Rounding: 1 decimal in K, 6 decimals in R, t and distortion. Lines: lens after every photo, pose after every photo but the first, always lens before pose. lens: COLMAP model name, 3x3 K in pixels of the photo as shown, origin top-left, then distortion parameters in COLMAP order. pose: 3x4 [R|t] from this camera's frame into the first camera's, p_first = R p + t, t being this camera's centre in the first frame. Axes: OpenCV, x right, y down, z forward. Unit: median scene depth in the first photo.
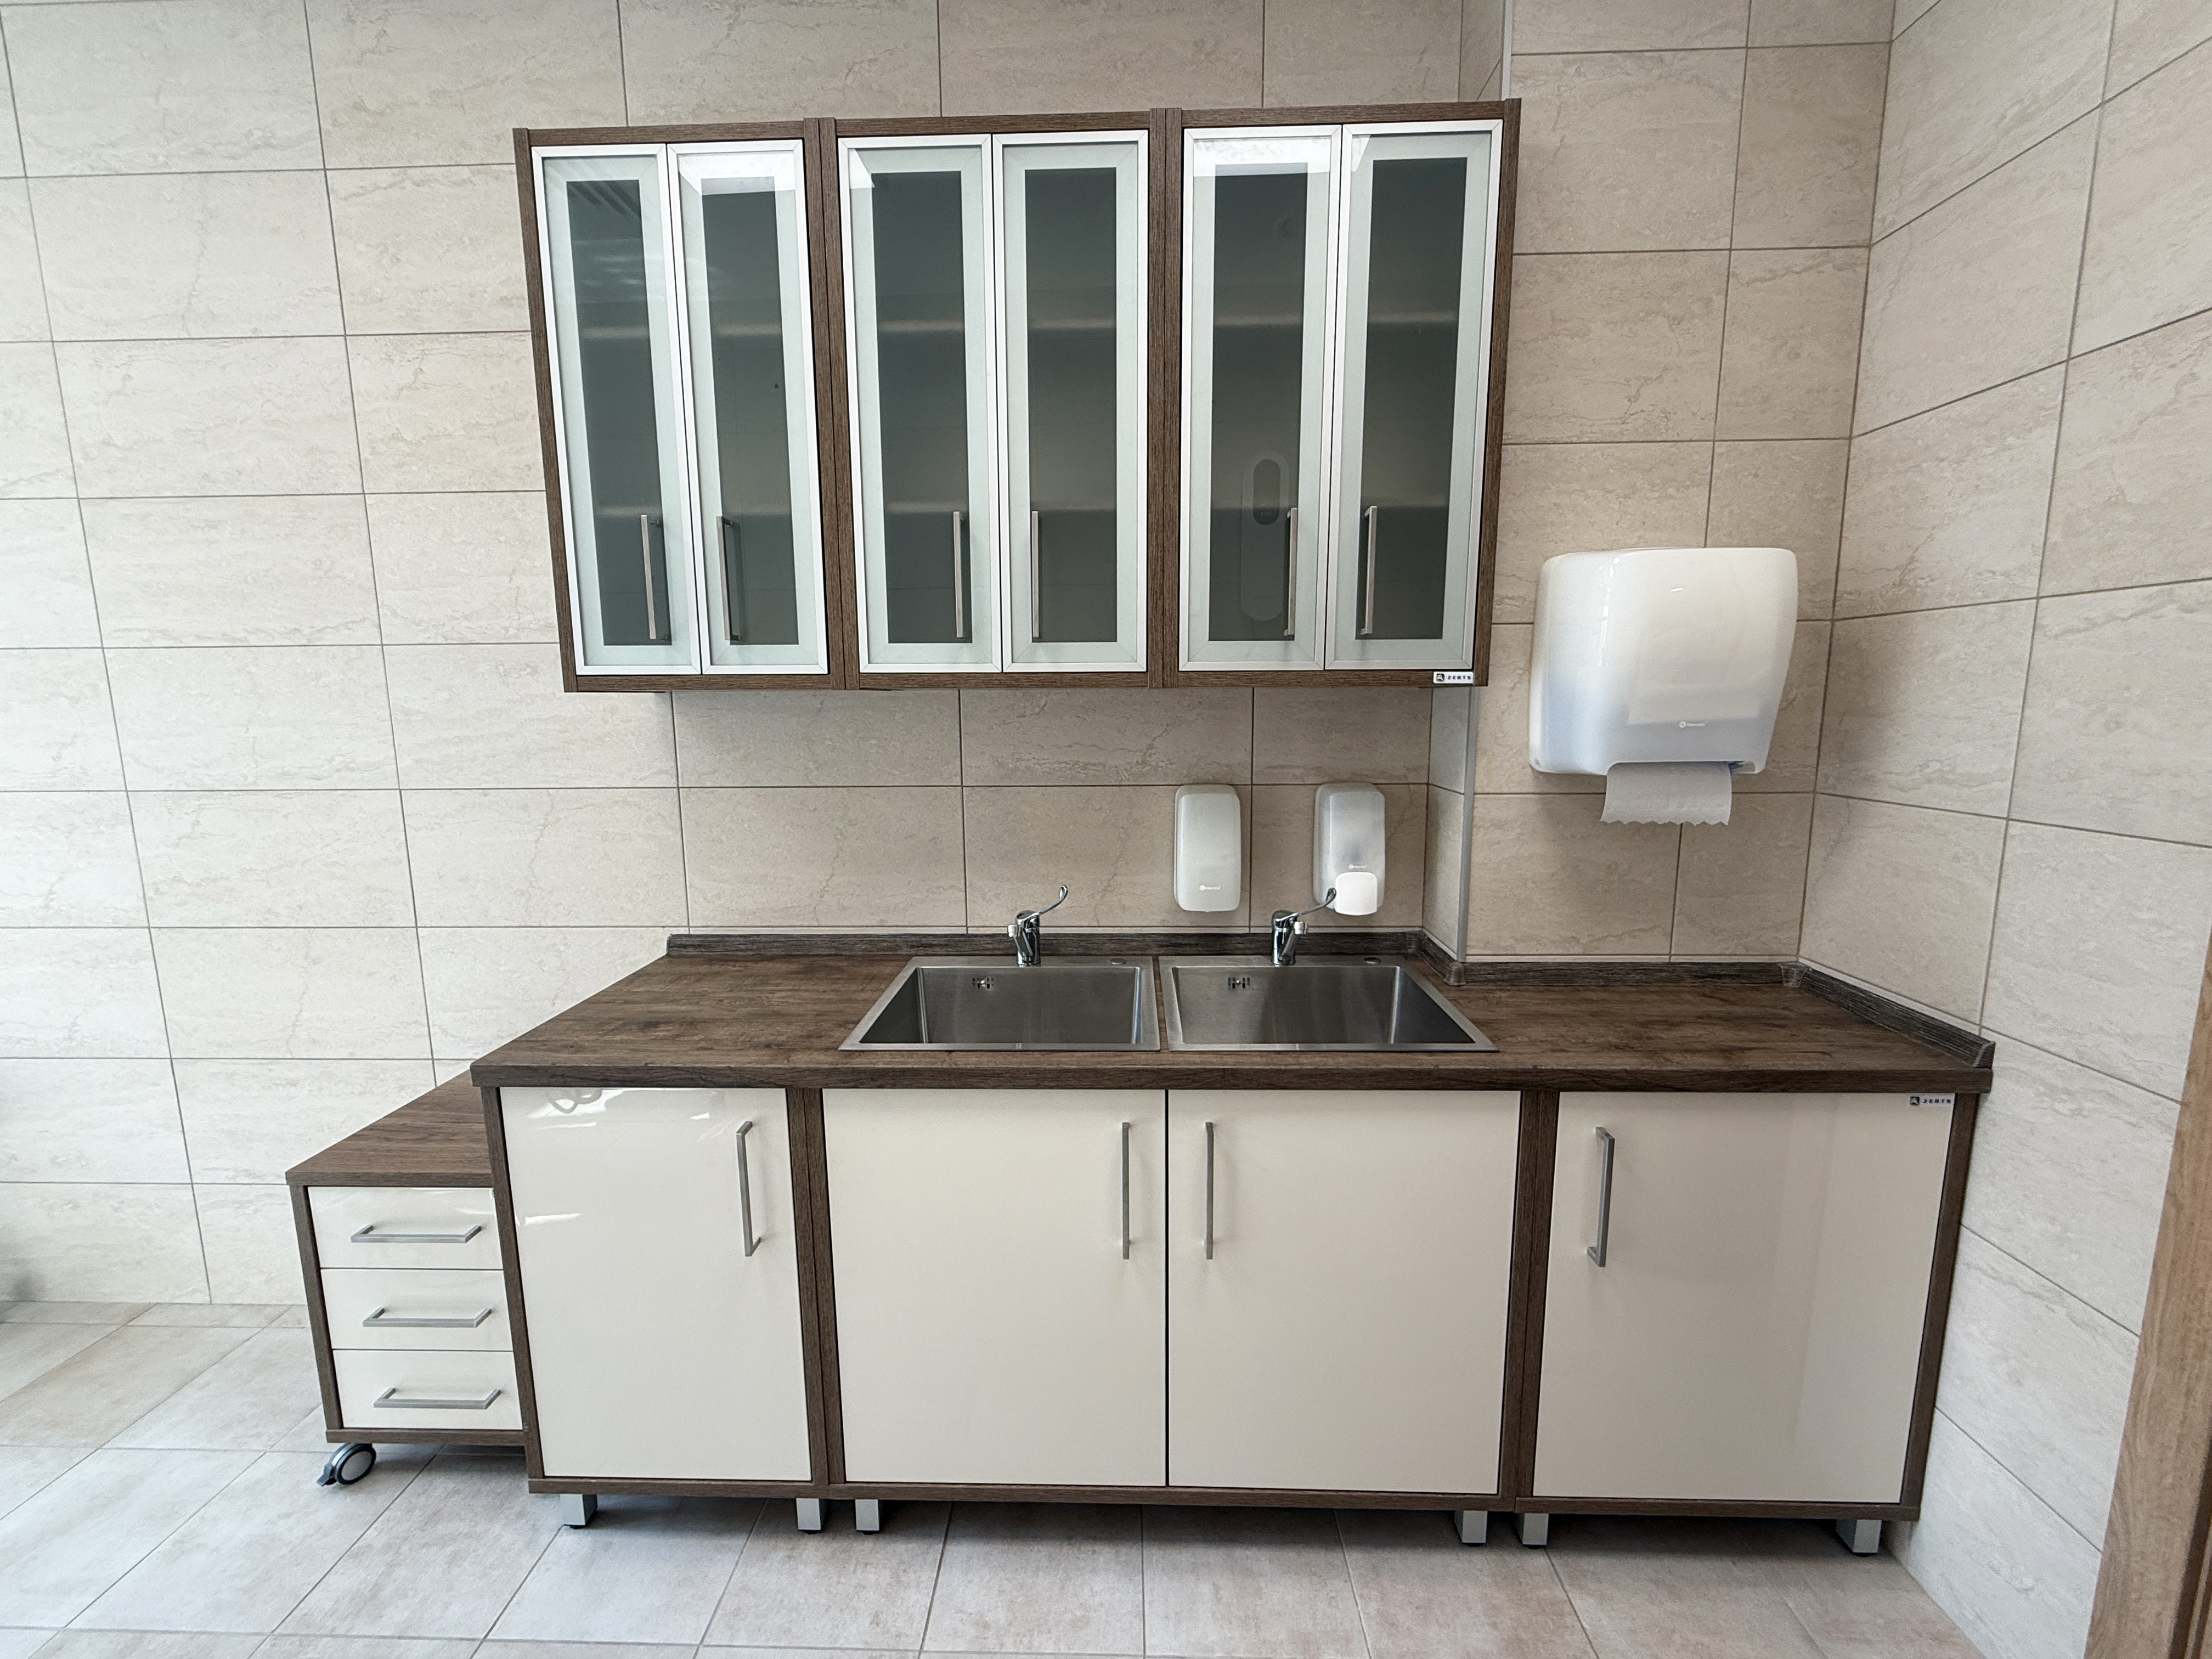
lens RADIAL K [[899.4, 0, 1106.0], [0, 899.4, 829.5], [0, 0, 1]] dist [0.003499, 0.000388]
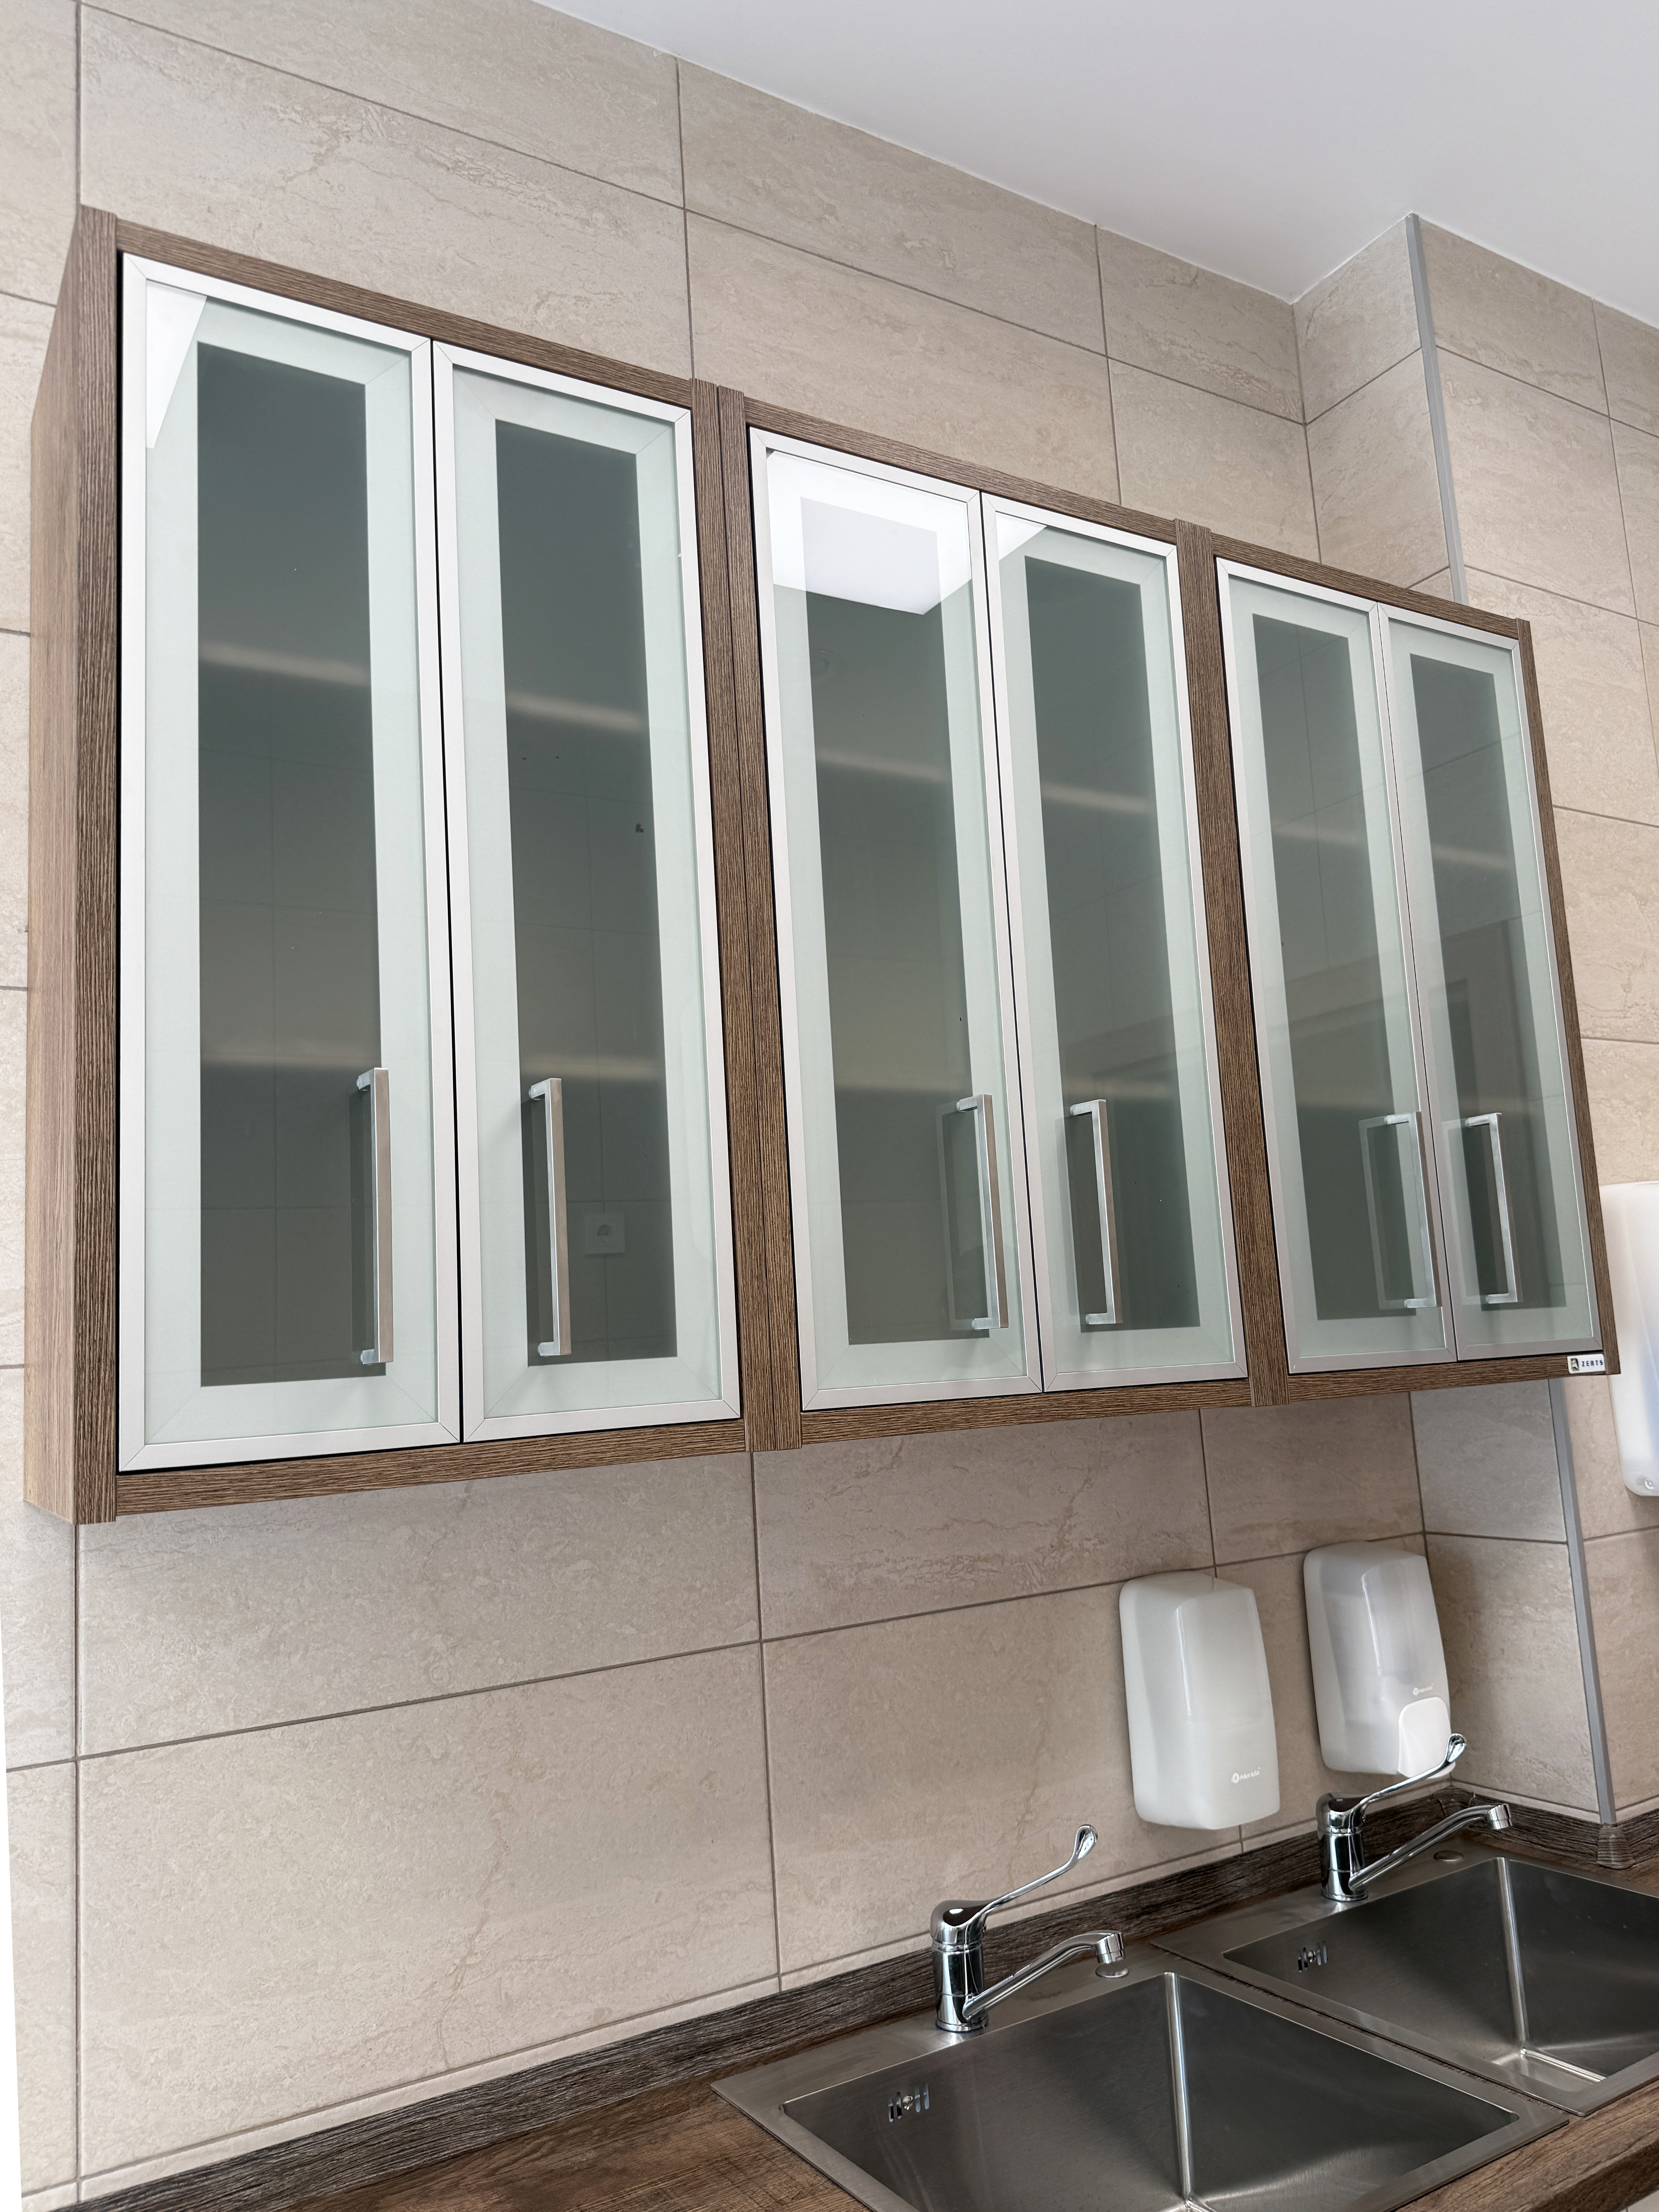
lens RADIAL K [[1627.1, 0, 831.1], [0, 1627.1, 1142.5], [0, 0, 1]] dist [0.112967, -0.177122]
pose [[0.831077, 0.026500, 0.555526, -0.701207], [0.136282, 0.958708, -0.249612, -0.090424], [-0.539202, 0.283155, 0.793149, 0.273919]]
